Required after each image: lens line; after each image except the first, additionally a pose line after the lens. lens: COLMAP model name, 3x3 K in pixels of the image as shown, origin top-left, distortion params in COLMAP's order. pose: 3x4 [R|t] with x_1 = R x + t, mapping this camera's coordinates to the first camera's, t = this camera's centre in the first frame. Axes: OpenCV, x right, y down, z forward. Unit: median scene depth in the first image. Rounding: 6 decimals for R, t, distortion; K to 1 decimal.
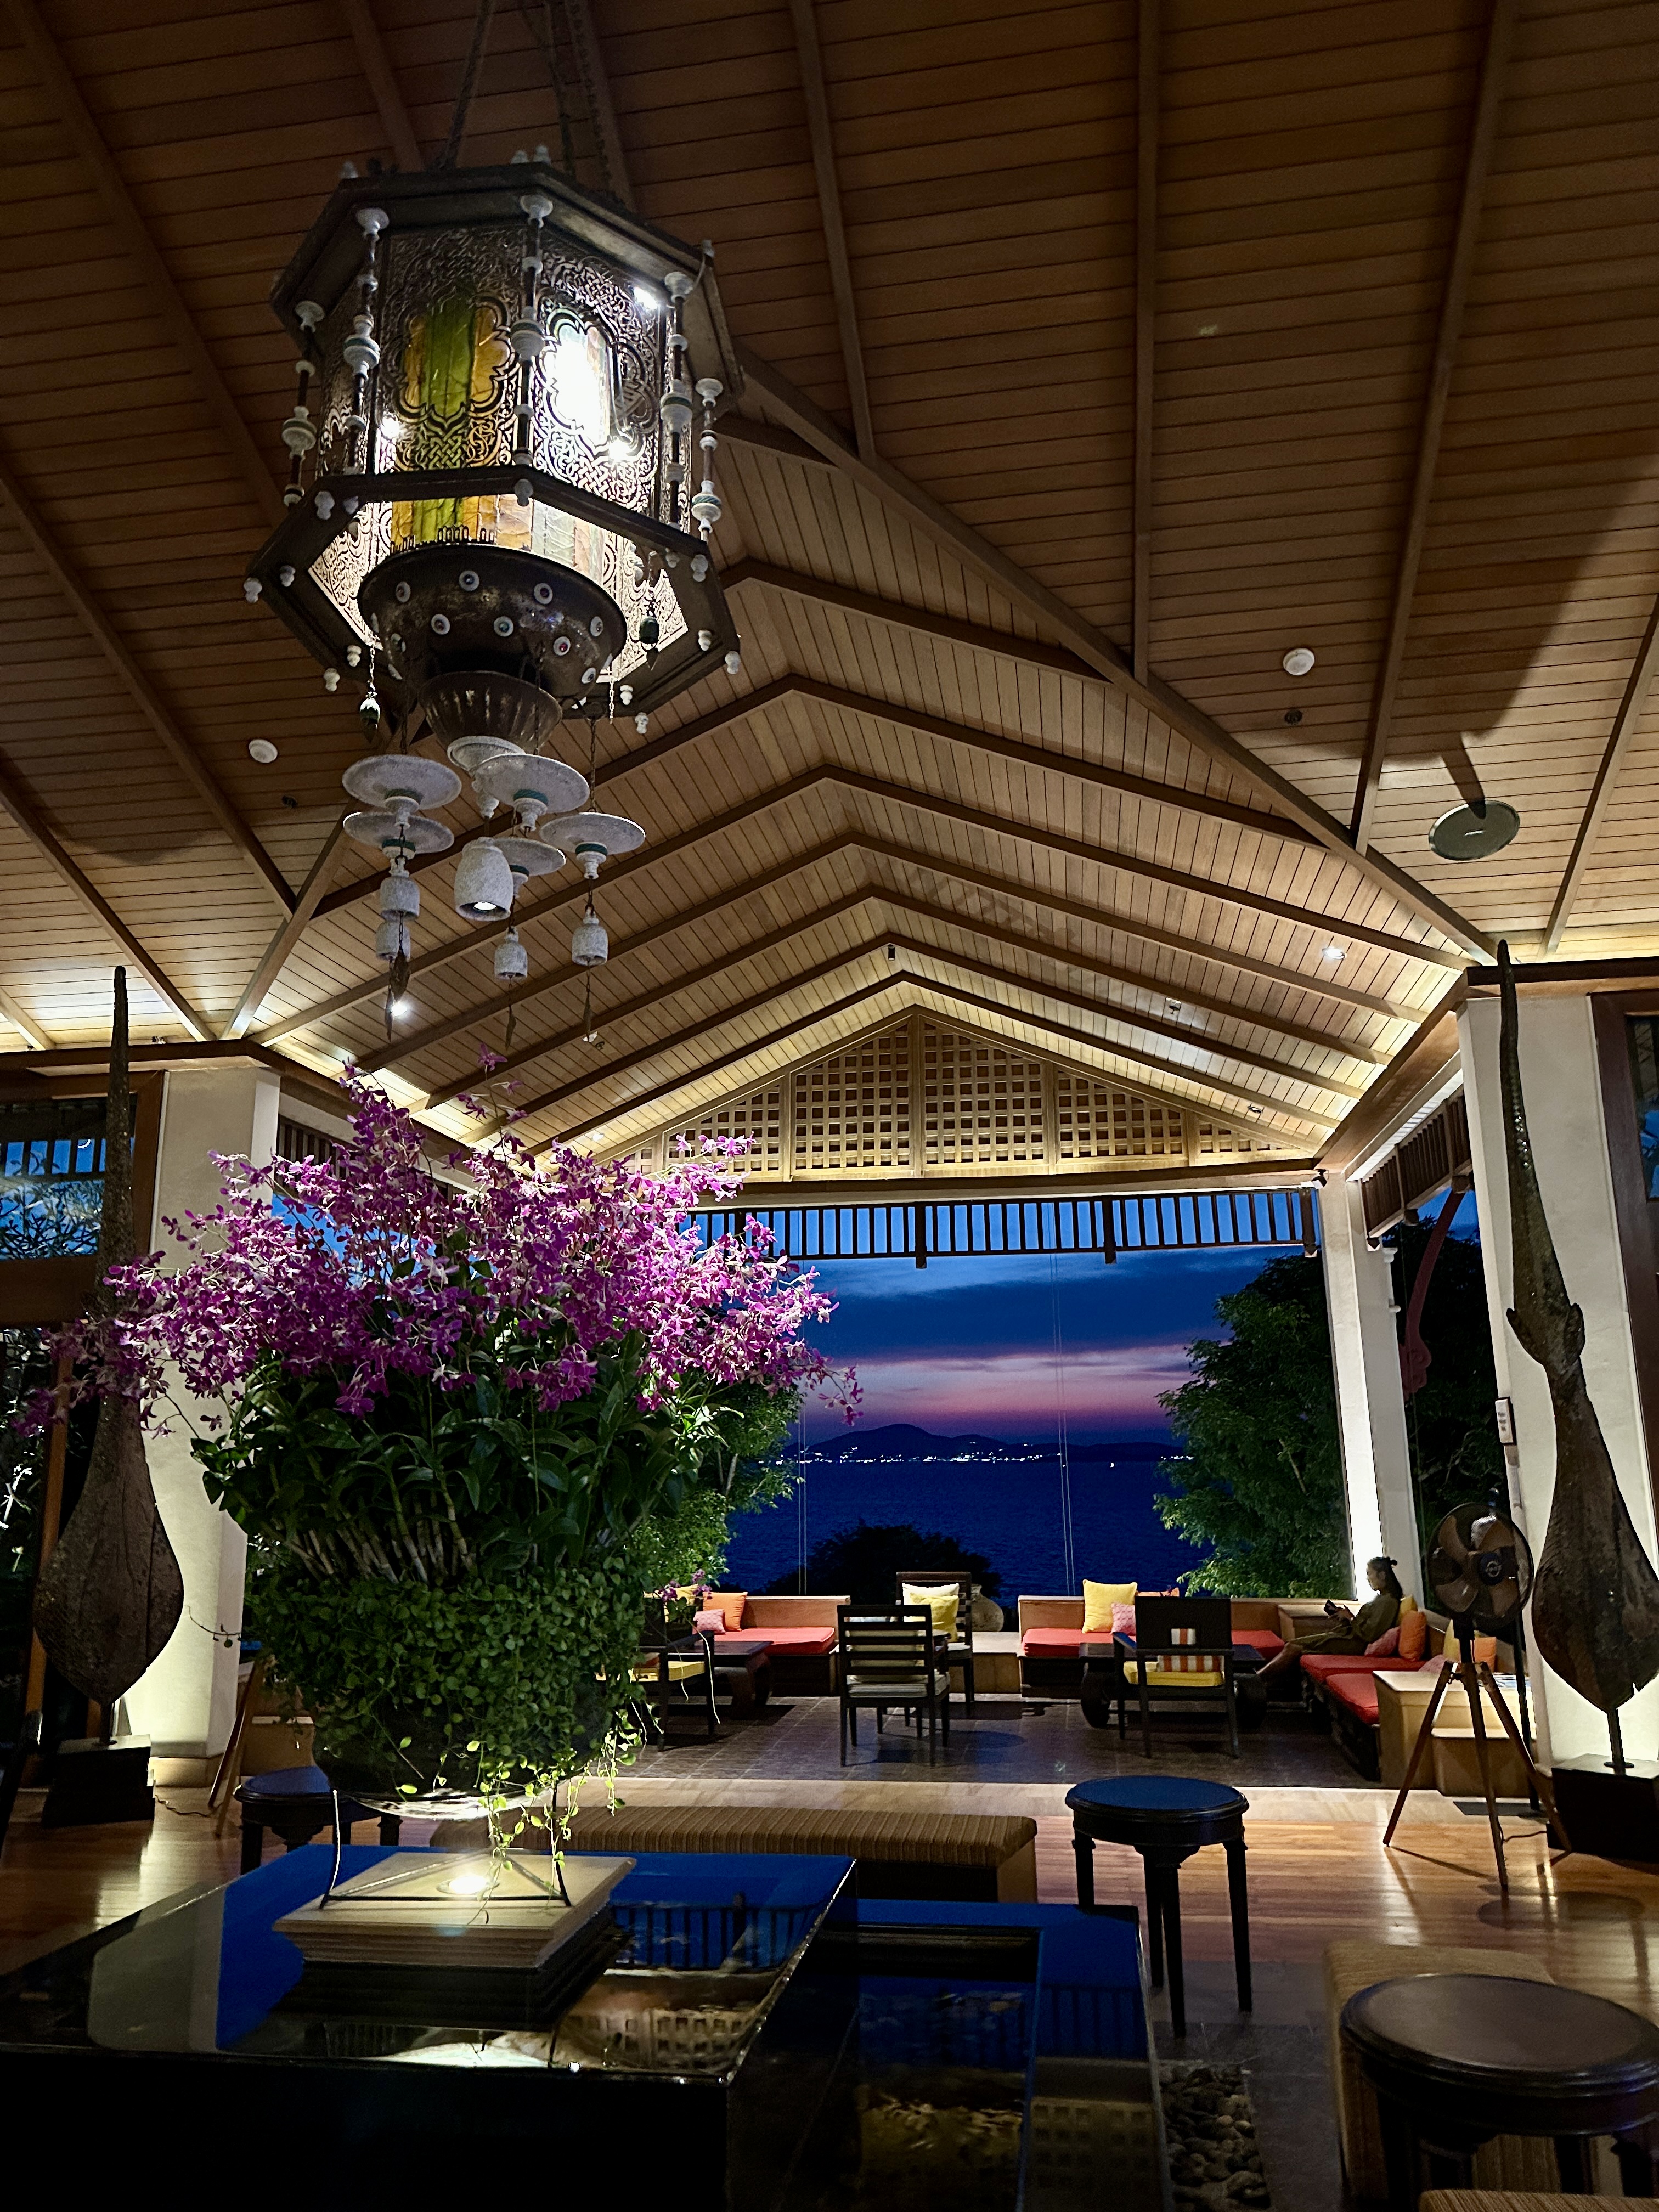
lens RADIAL K [[1540.1, 0, 834.4], [0, 1540.1, 1078.5], [0, 0, 1]] dist [0.141633, -0.226841]
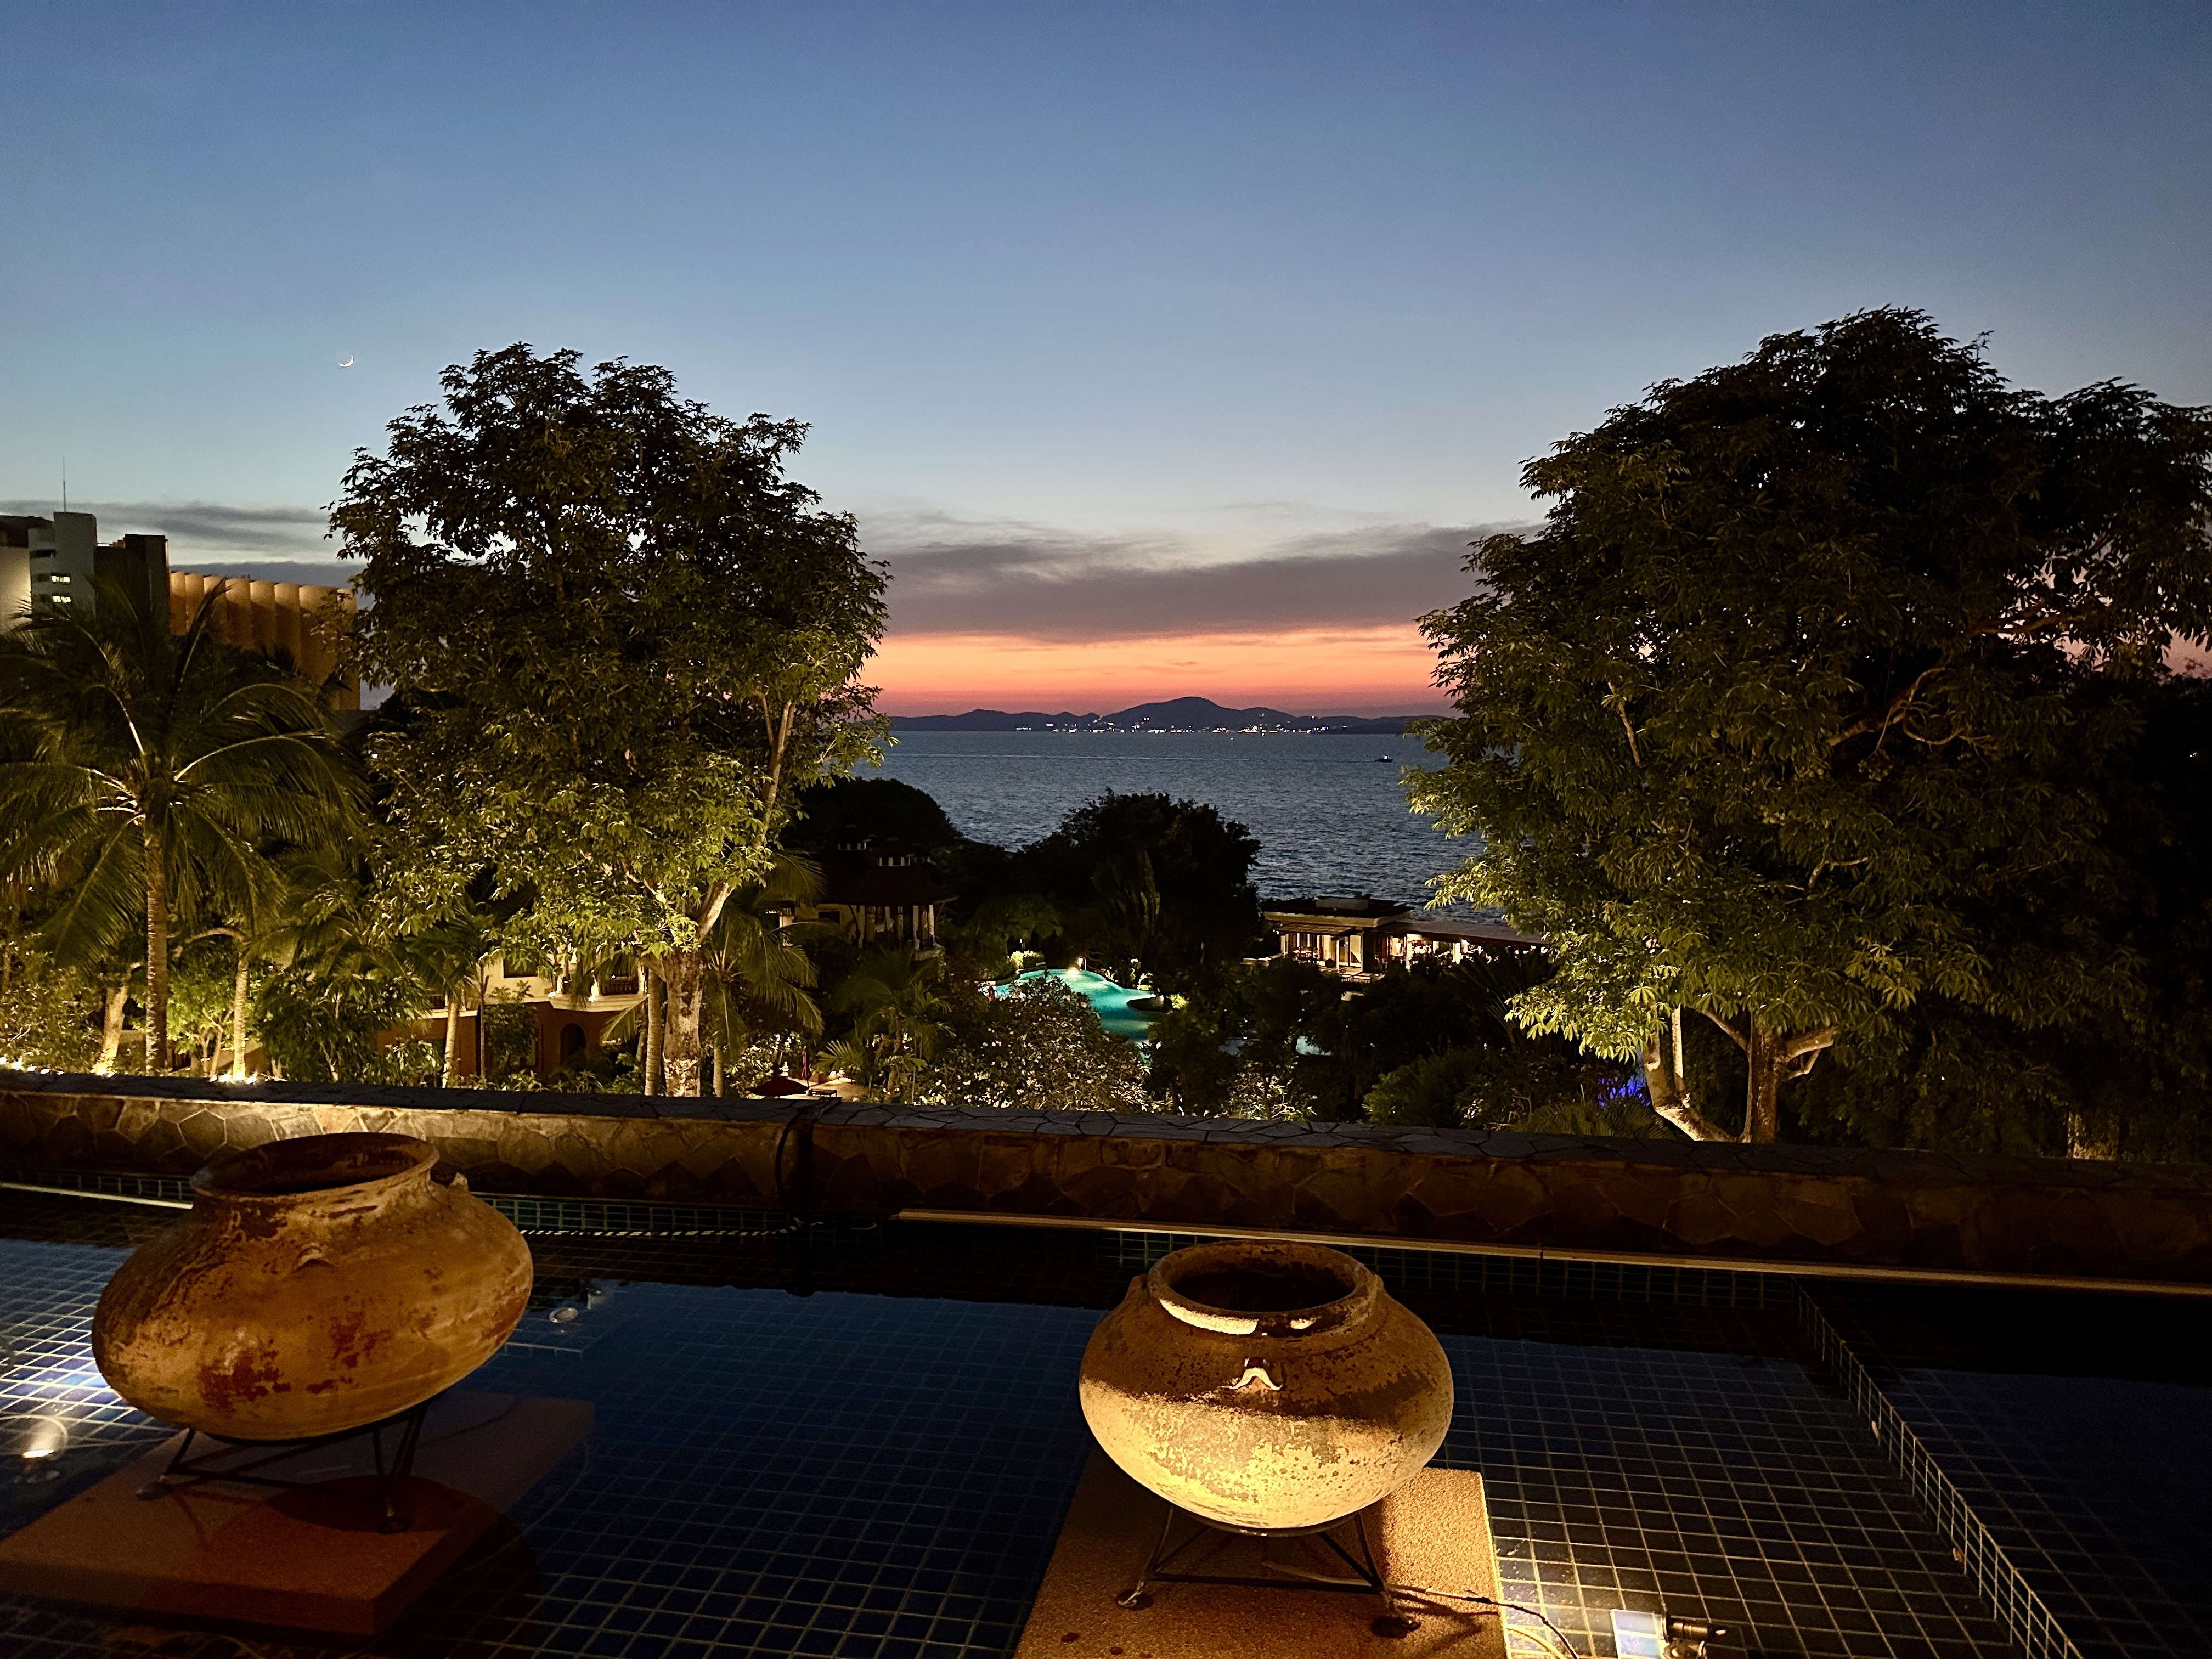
lens RADIAL K [[1538.0, 0, 1118.5], [0, 1538.0, 838.8], [0, 0, 1]] dist [0.074164, -0.001117]
pose [[0.999900, 0.013421, -0.004423, 0.210890], [-0.011426, 0.952035, 0.305776, 0.231319], [0.008314, -0.305694, 0.952093, 0.876025]]
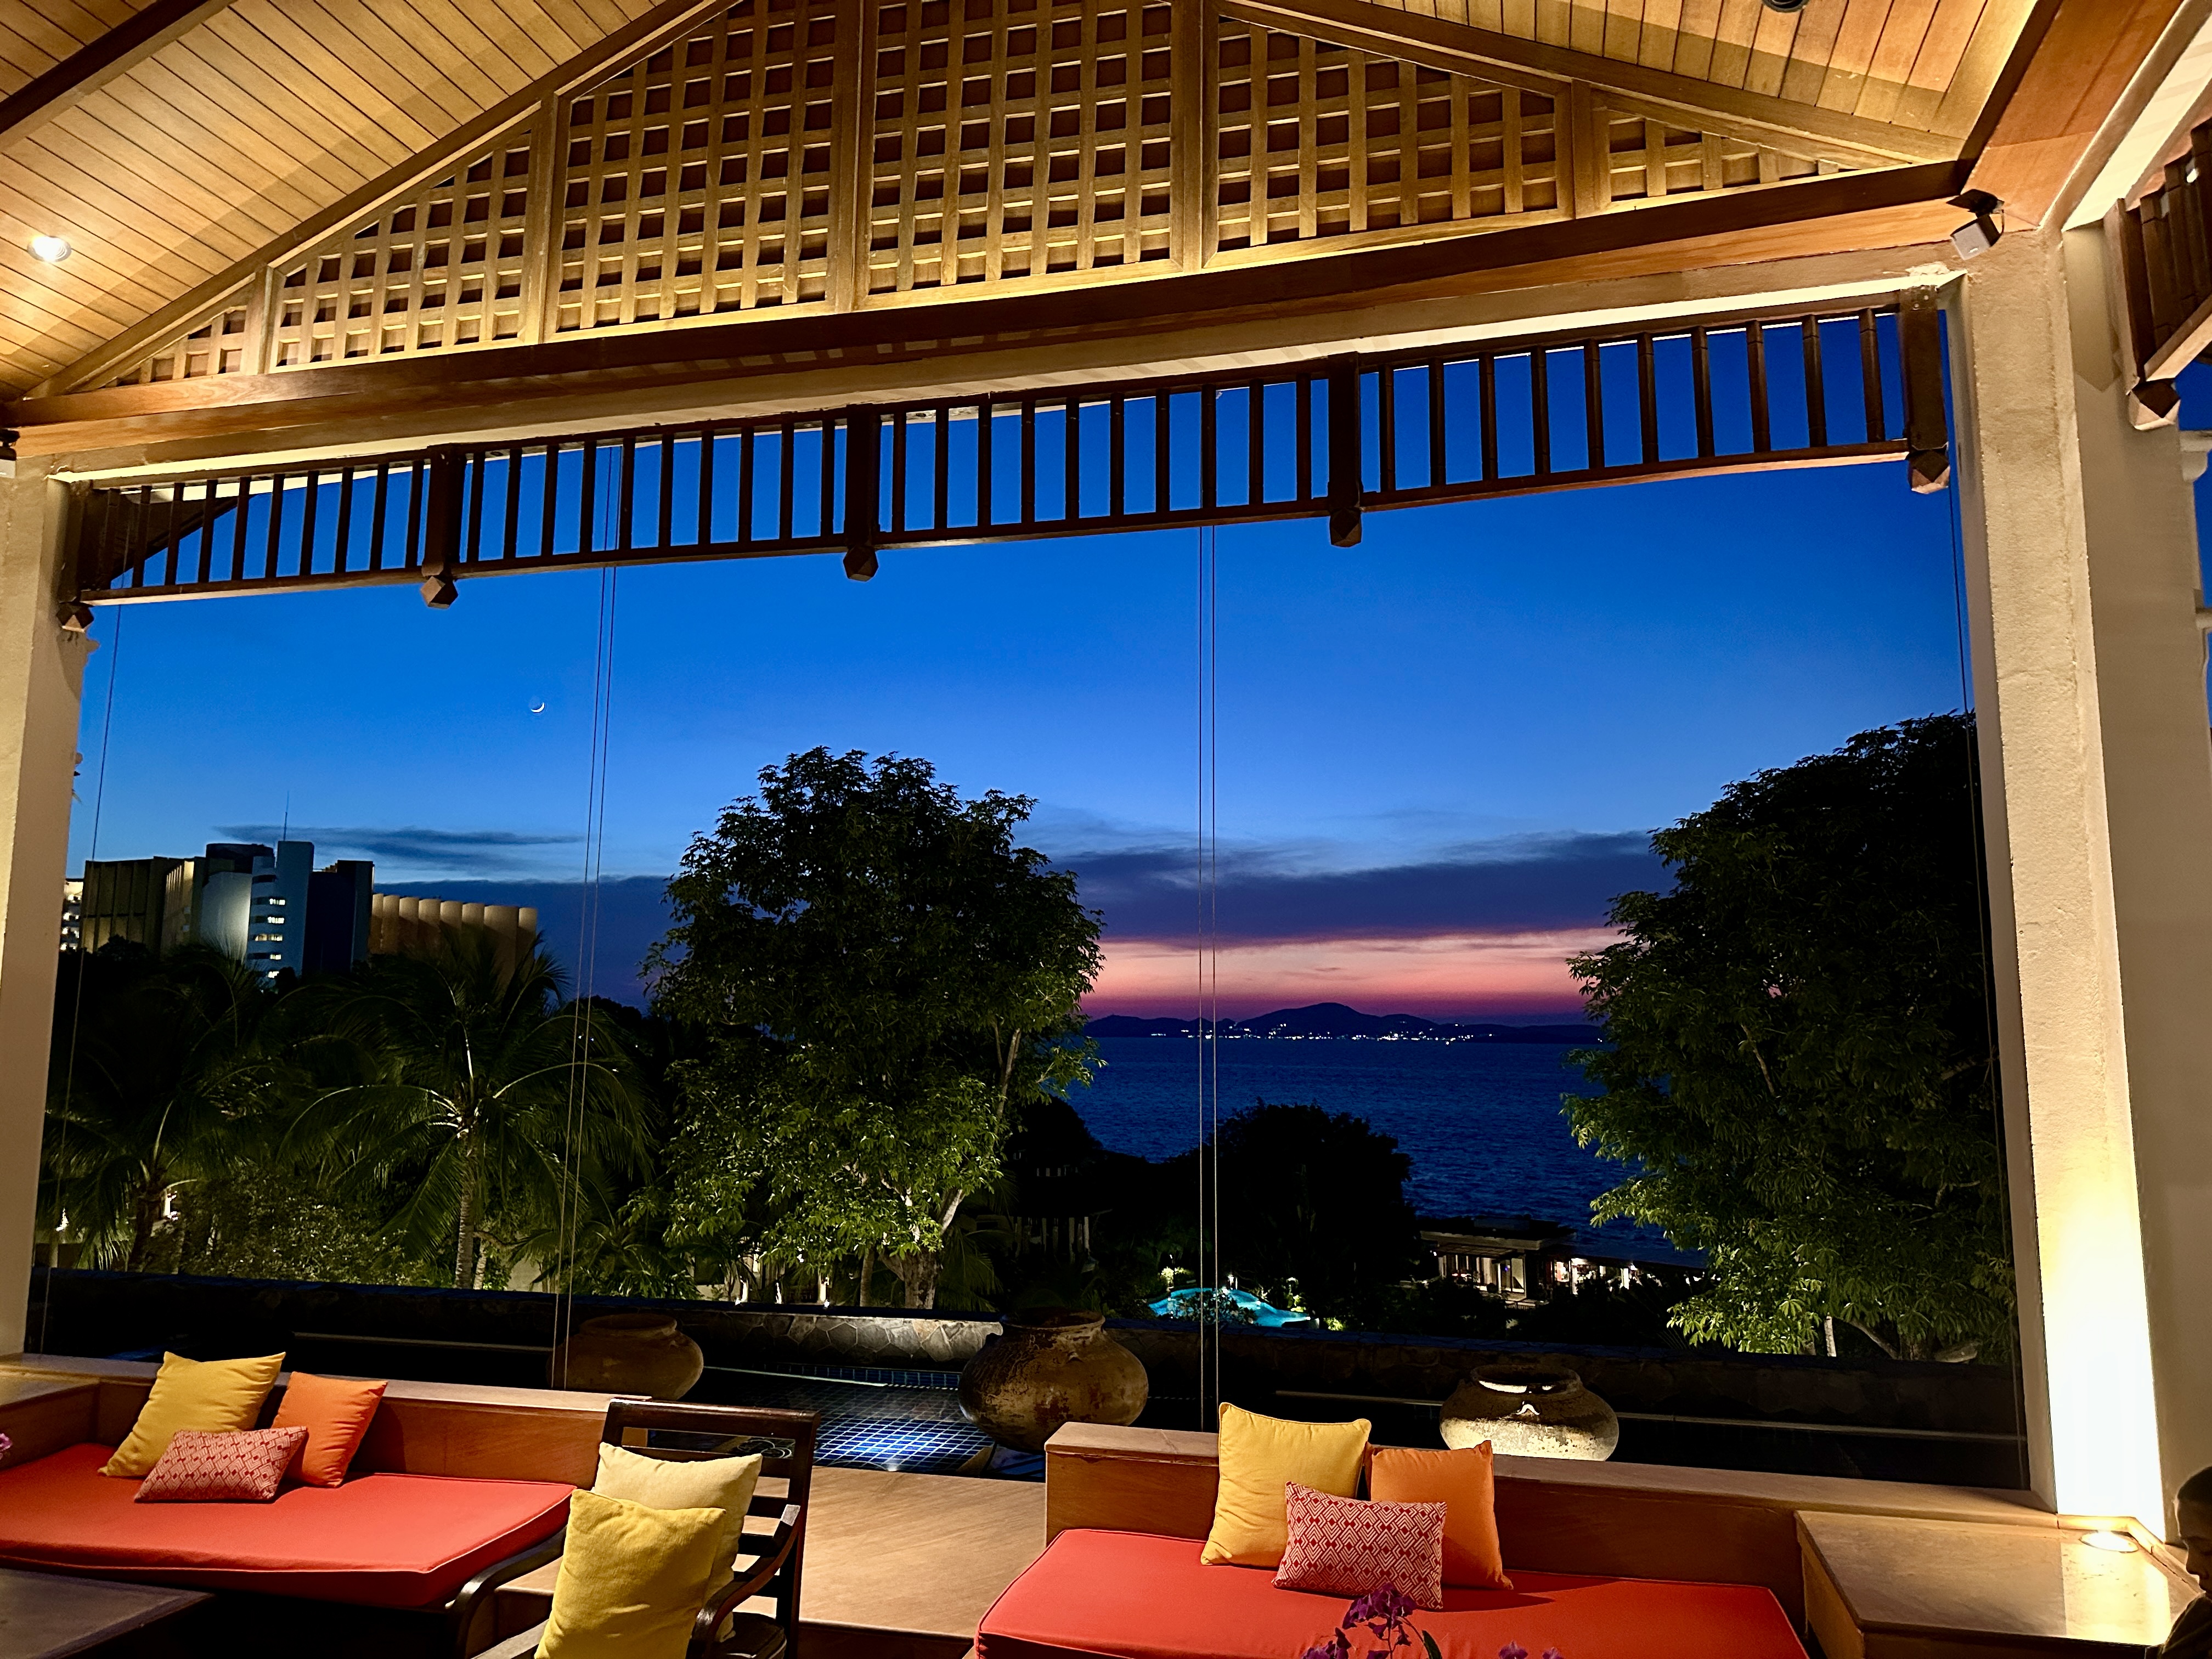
lens RADIAL K [[1540.1, 0, 1109.8], [0, 1540.1, 823.8], [0, 0, 1]] dist [0.141633, -0.226841]
pose [[0.995081, 0.001489, -0.099052, 0.154425], [0.008824, 0.994580, 0.103595, 0.142545], [0.098669, -0.103959, 0.989675, 0.607189]]
